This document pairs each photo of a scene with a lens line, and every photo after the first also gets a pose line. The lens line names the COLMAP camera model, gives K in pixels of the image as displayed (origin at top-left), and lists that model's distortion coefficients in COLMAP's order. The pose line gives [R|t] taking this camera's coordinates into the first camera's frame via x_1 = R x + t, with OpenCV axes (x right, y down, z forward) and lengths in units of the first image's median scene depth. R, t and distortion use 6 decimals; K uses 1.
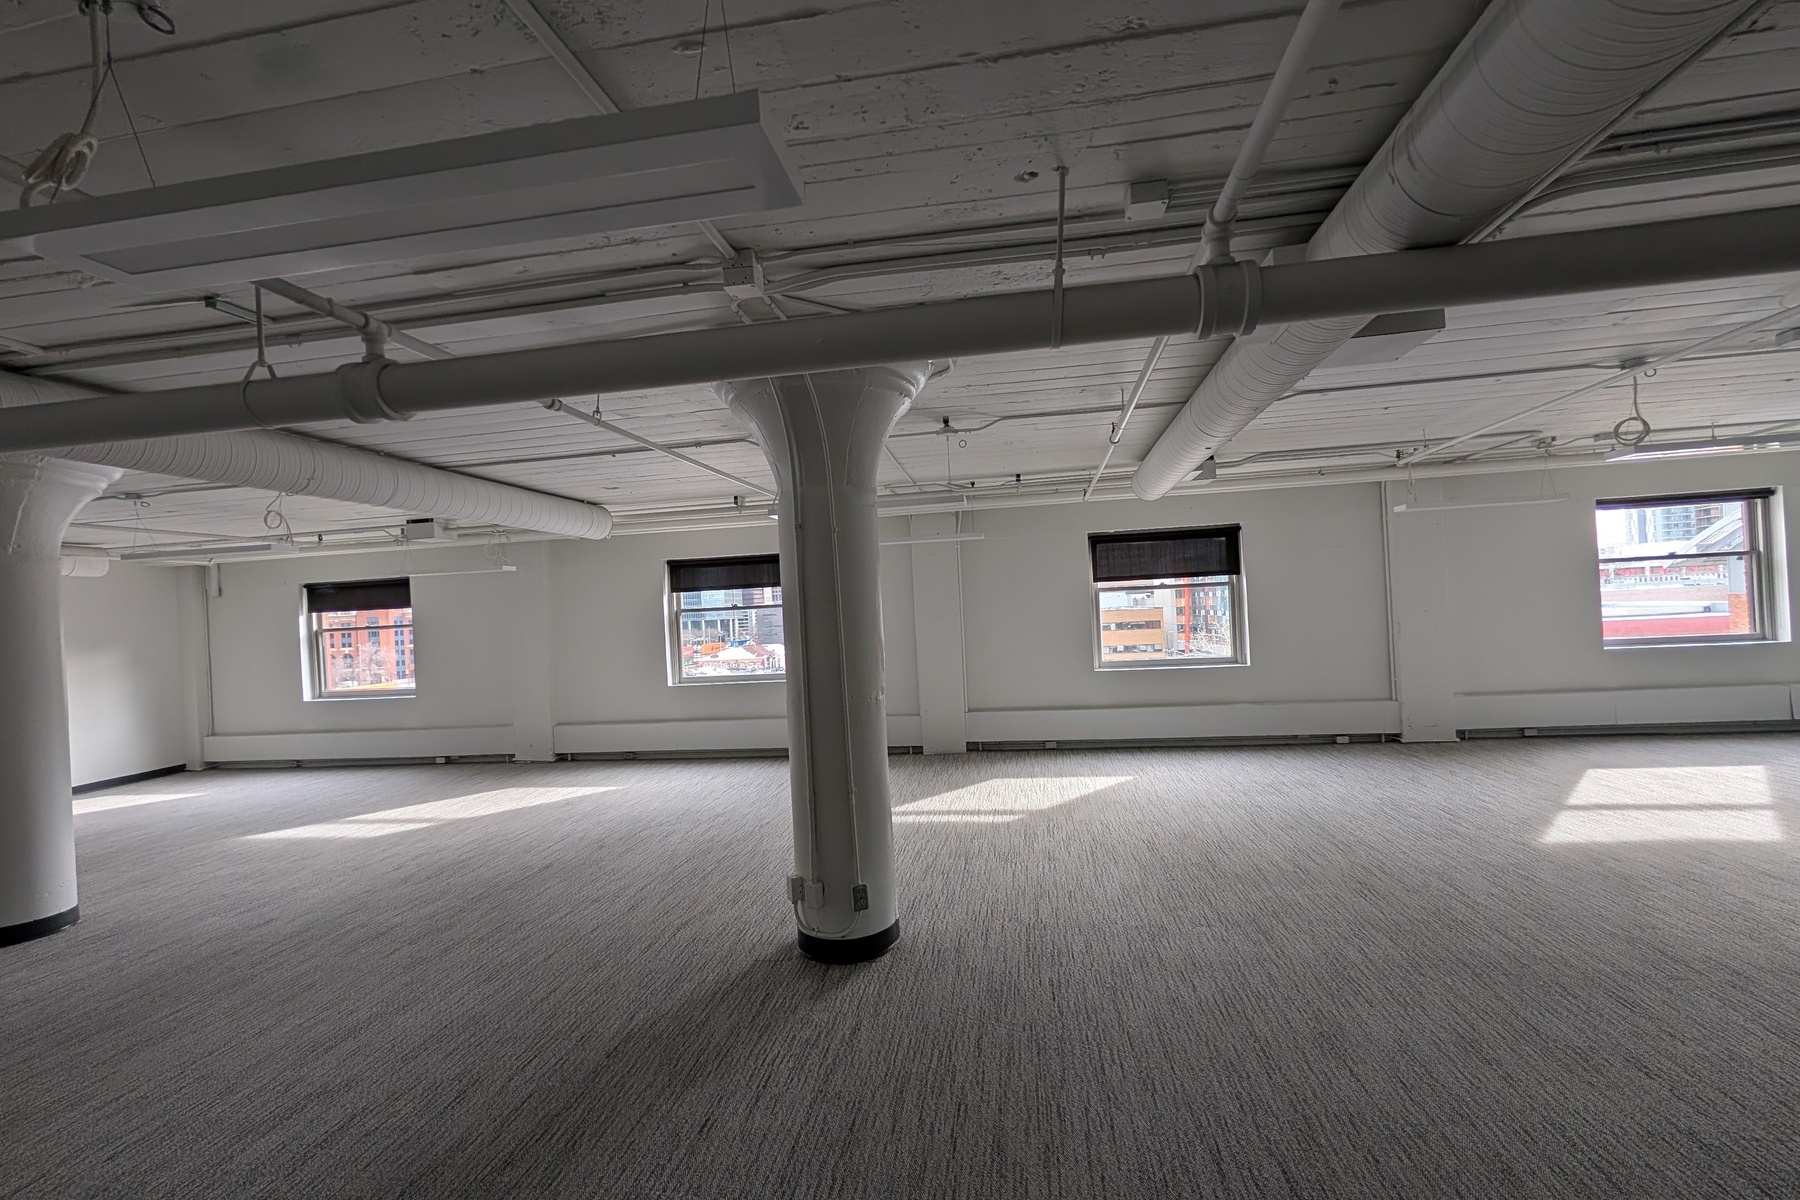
lens RADIAL K [[778.7, 0, 900.0], [0, 778.7, 600.0], [0, 0, 1]] dist [-0.017174, -0.000149]
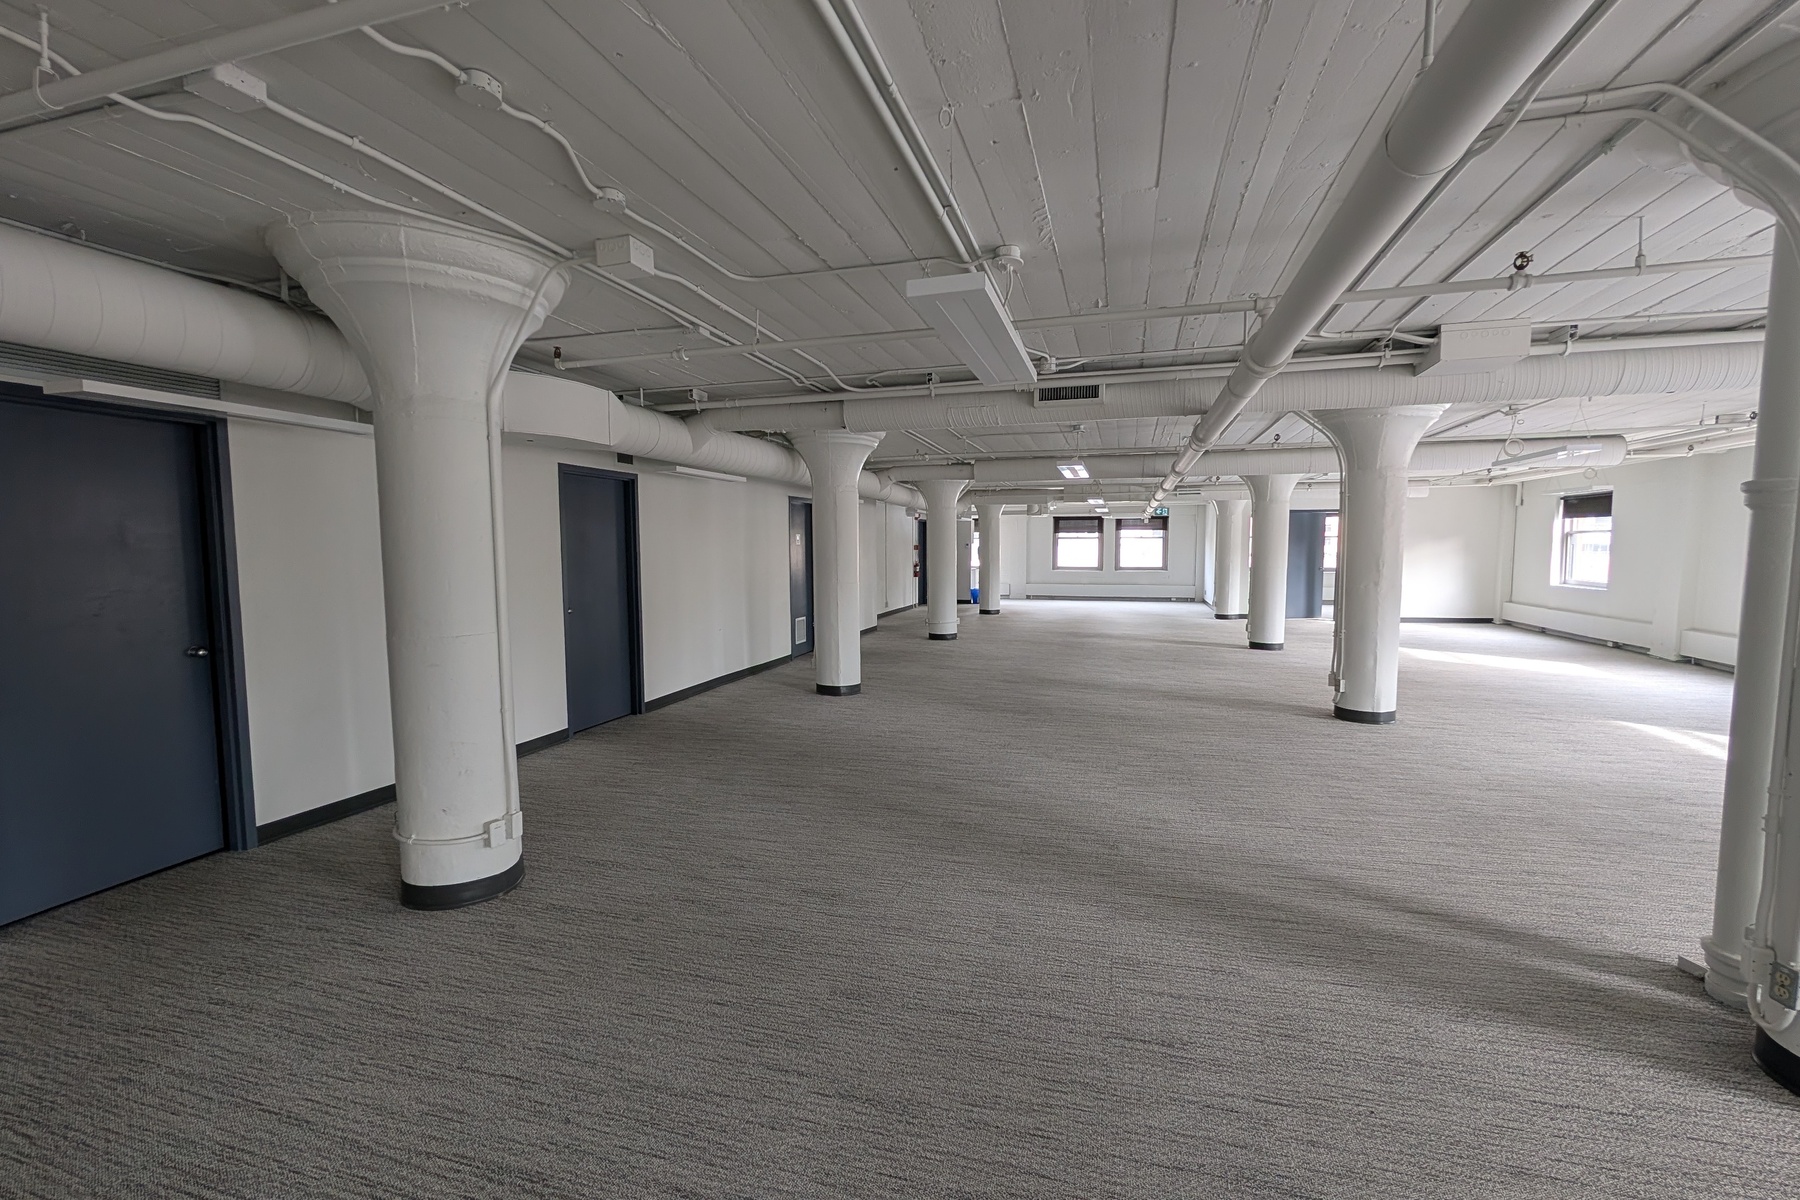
lens RADIAL K [[773.6, 0, 900.0], [0, 773.6, 600.0], [0, 0, 1]] dist [-0.000441, 0.000016]
pose [[-0.109718, 0.123655, -0.986241, 0.699468], [0.036442, 0.992065, 0.120331, -0.046852], [0.993294, -0.022738, -0.113354, 0.029238]]
